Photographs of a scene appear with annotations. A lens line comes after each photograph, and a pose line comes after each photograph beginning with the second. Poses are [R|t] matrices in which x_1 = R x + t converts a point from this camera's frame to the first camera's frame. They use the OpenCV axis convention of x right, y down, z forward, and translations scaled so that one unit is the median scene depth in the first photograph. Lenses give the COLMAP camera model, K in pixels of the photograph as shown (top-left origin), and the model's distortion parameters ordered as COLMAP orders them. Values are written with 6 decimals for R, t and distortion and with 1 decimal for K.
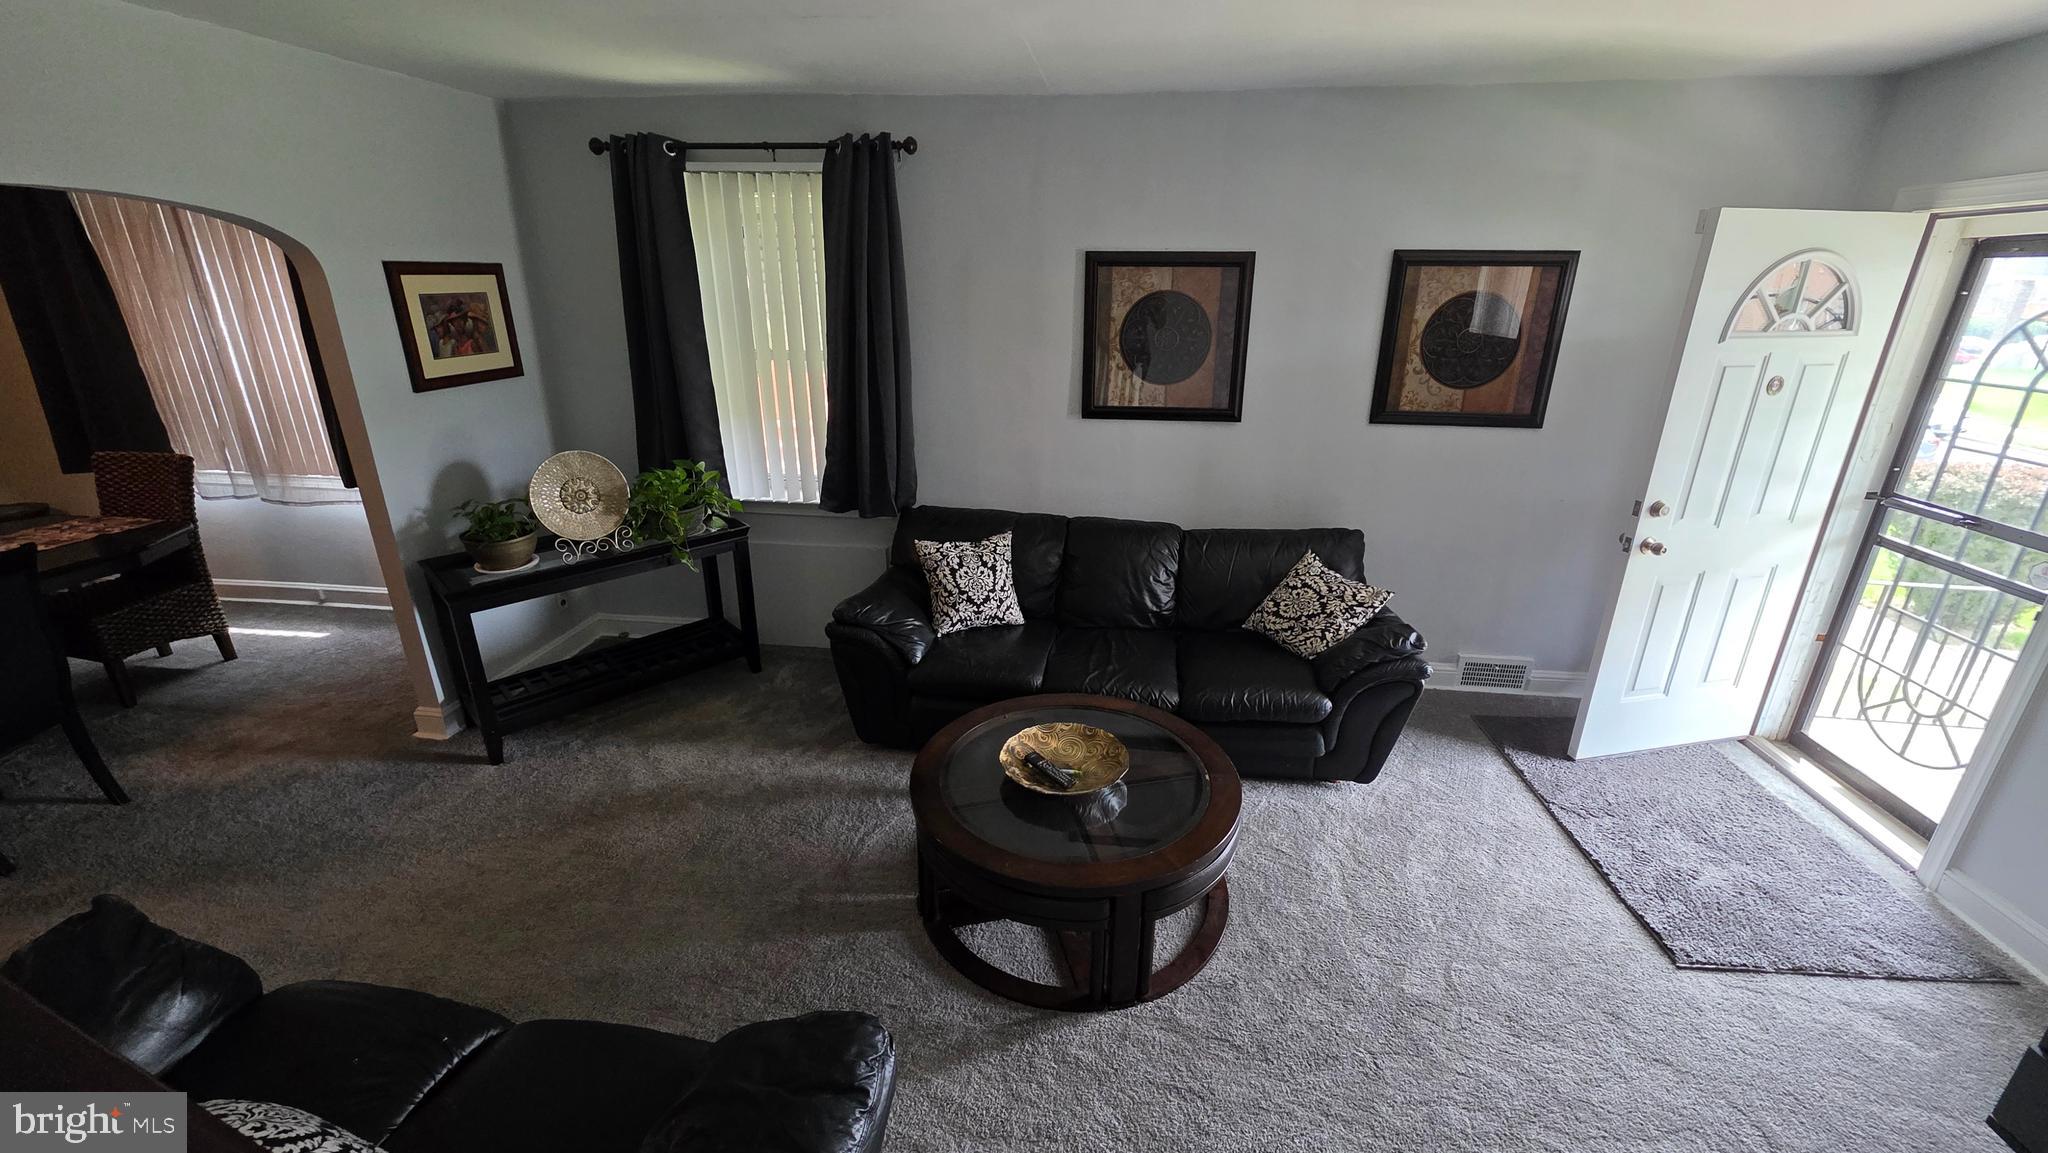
lens RADIAL K [[806.9, 0, 1041.2], [0, 806.9, 582.2], [0, 0, 1]] dist [0.004242, 0.000164]
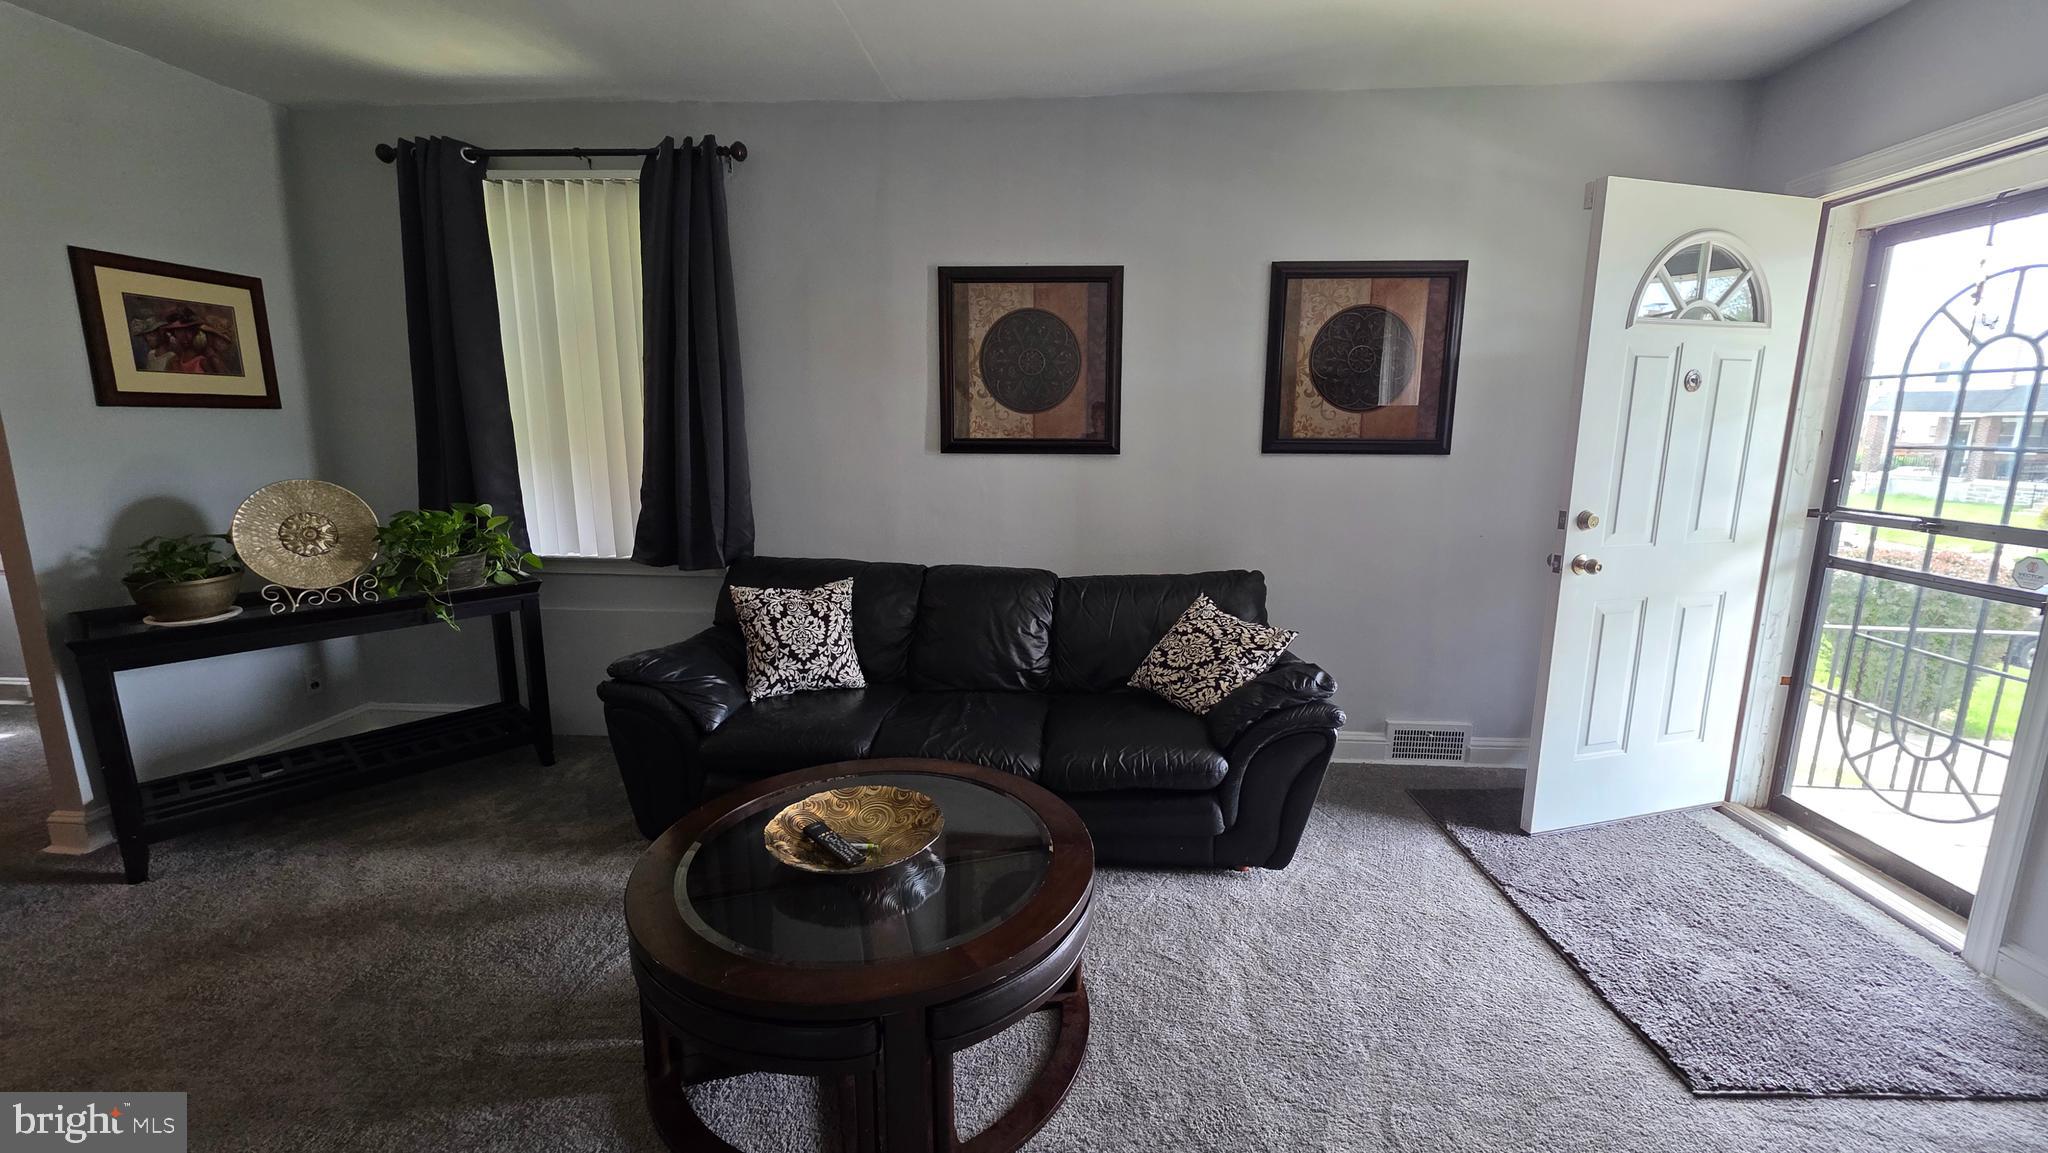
lens RADIAL K [[822.4, 0, 1030.8], [0, 822.4, 574.2], [0, 0, 1]] dist [0.000321, 0.001355]
pose [[0.998352, -0.011264, 0.056275, 0.108700], [0.020580, 0.985604, -0.167815, 0.088105], [-0.053575, 0.168697, 0.984211, 0.158477]]
